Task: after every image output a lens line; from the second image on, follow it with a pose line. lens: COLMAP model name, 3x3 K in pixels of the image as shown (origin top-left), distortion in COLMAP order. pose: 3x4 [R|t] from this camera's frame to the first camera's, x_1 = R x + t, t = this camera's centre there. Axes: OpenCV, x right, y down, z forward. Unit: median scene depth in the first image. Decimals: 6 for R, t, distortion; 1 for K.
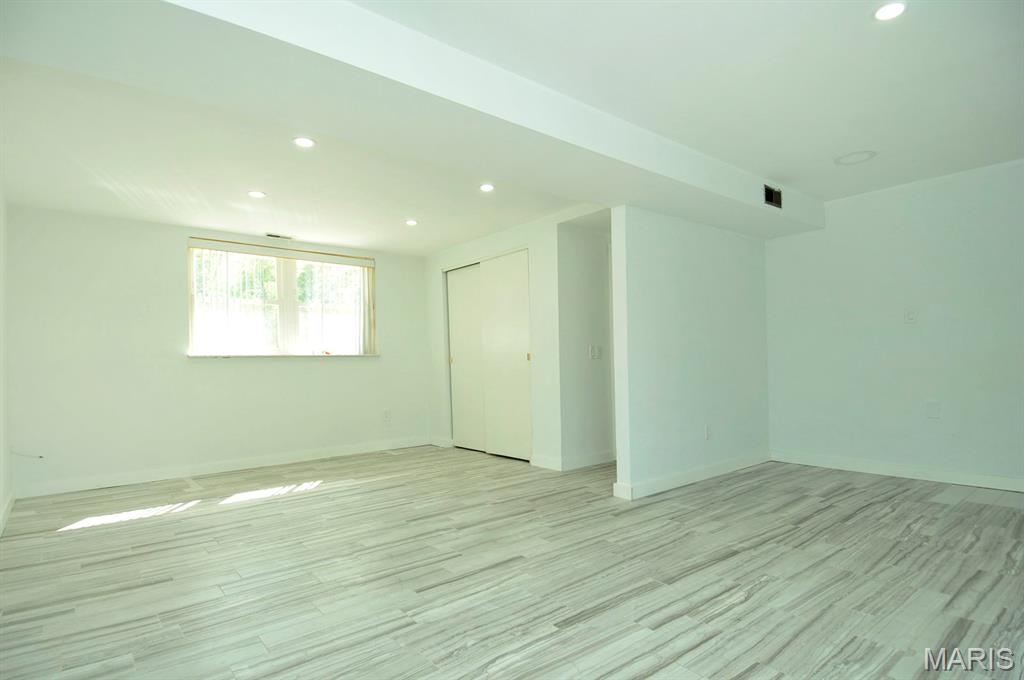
lens RADIAL K [[533.6, 0, 515.5], [0, 533.6, 359.7], [0, 0, 1]] dist [0.043869, -0.050131]
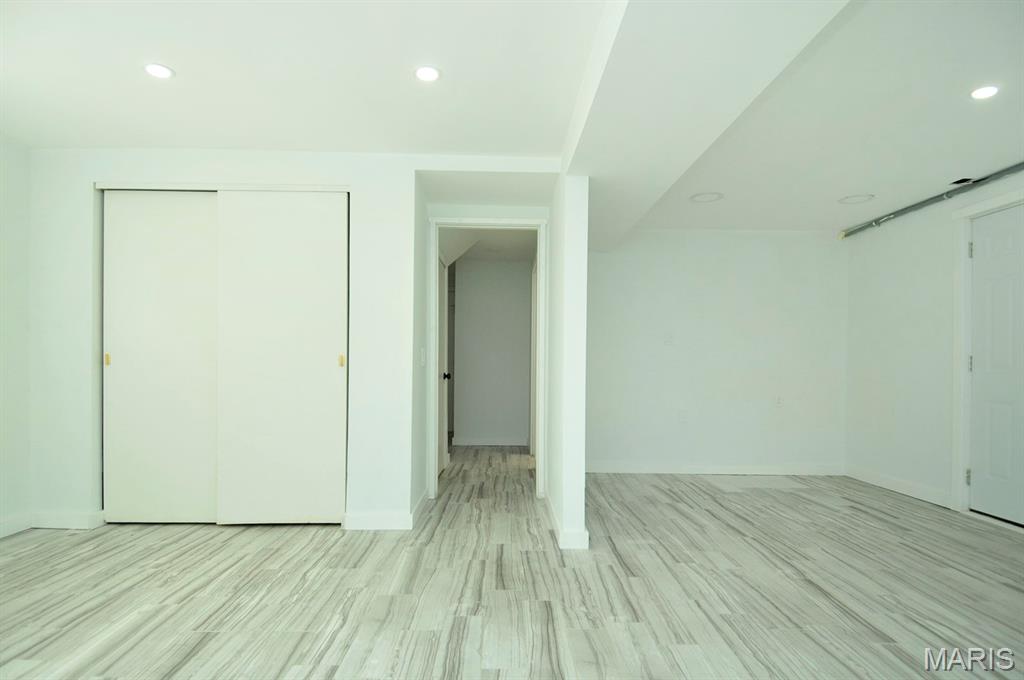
lens RADIAL K [[533.6, 0, 515.5], [0, 533.6, 359.7], [0, 0, 1]] dist [0.043869, -0.050131]
pose [[0.622707, 0.037720, 0.781545, -0.633594], [-0.026594, 0.999281, -0.027040, 0.012850], [-0.782003, -0.003947, 0.623263, 0.795658]]
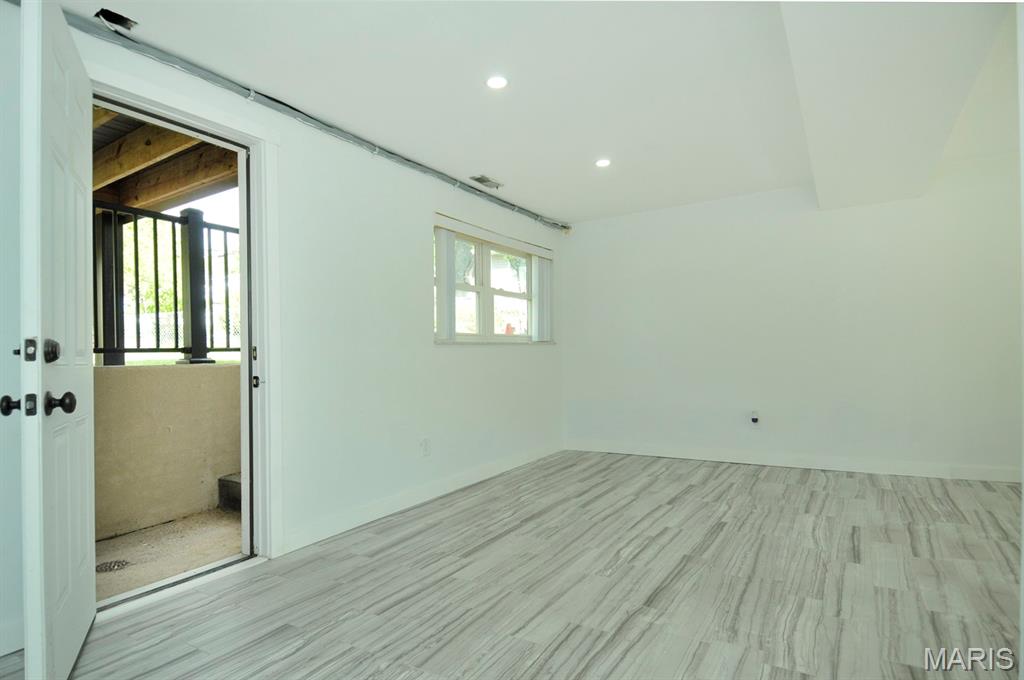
lens RADIAL K [[536.9, 0, 497.6], [0, 536.9, 343.1], [0, 0, 1]] dist [0.059662, -0.051808]
pose [[-0.952736, 0.040454, -0.301093, 0.811842], [0.048807, 0.998603, -0.020268, -0.007481], [0.299852, -0.034006, -0.953380, 1.644280]]
